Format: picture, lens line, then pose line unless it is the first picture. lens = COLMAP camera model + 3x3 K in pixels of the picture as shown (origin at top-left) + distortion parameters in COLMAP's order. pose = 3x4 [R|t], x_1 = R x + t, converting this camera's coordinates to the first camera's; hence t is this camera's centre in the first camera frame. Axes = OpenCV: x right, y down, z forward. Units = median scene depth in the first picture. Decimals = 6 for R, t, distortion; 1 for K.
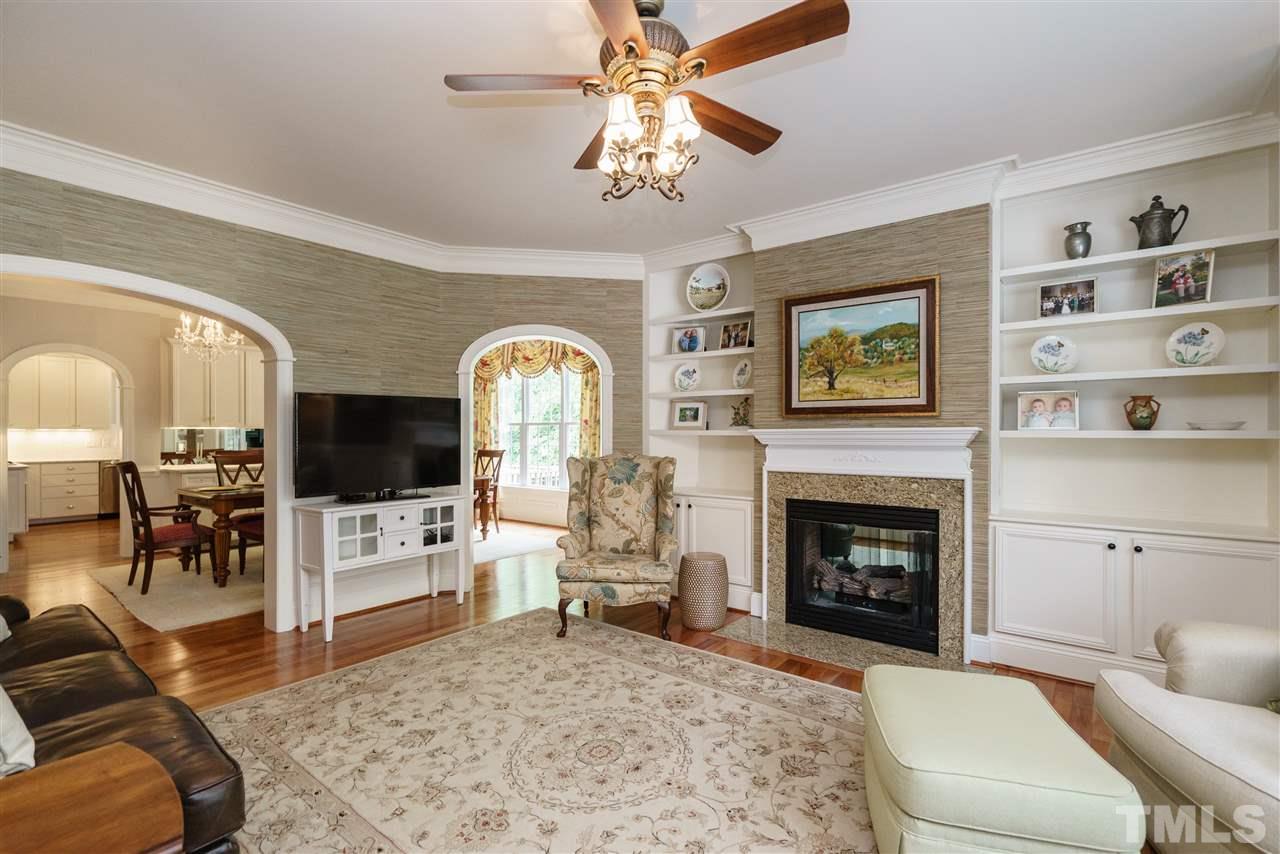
lens RADIAL K [[584.5, 0, 644.6], [0, 584.5, 428.6], [0, 0, 1]] dist [-0.003731, -0.000022]
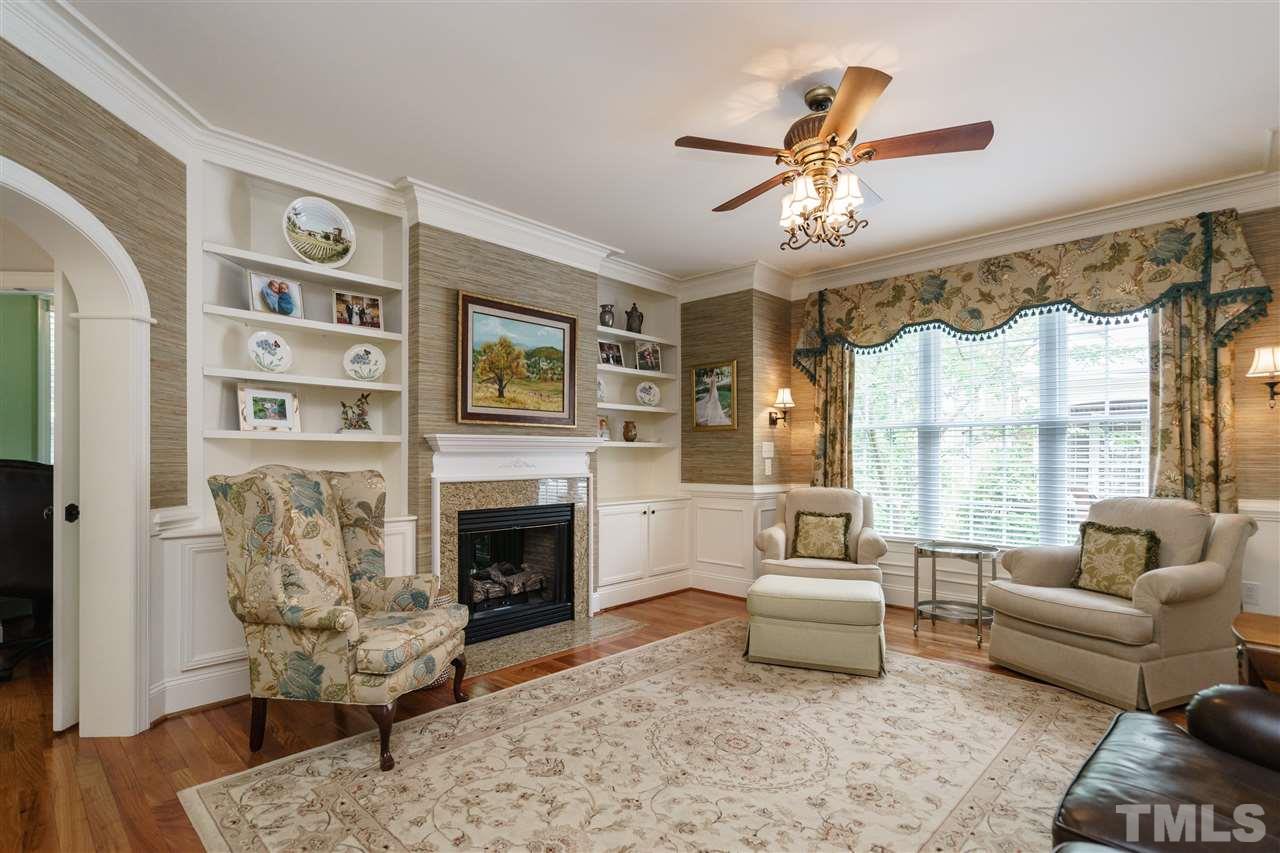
lens RADIAL K [[611.3, 0, 645.8], [0, 611.3, 444.8], [0, 0, 1]] dist [0.000711, 0.000412]
pose [[0.104221, 0.015961, 0.994426, -0.738429], [-0.008737, 0.999847, -0.015133, 0.030741], [-0.994516, -0.007111, 0.104345, 0.666704]]
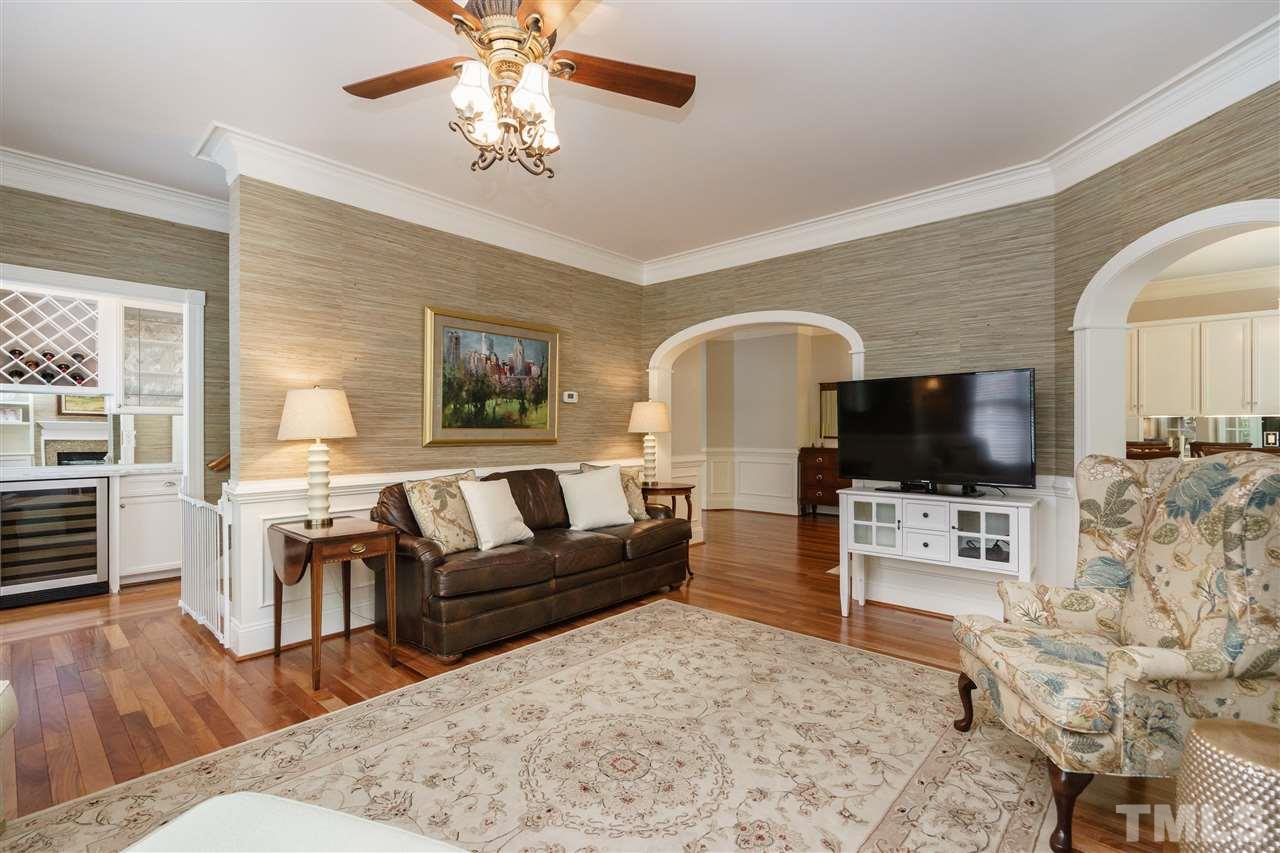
lens RADIAL K [[584.5, 0, 644.6], [0, 584.5, 428.1], [0, 0, 1]] dist [-0.003731, -0.000022]
pose [[-0.076724, -0.002415, -0.997049, 0.517825], [0.007727, 0.999966, -0.003016, 0.024696], [0.997022, -0.007936, -0.076703, 0.699442]]
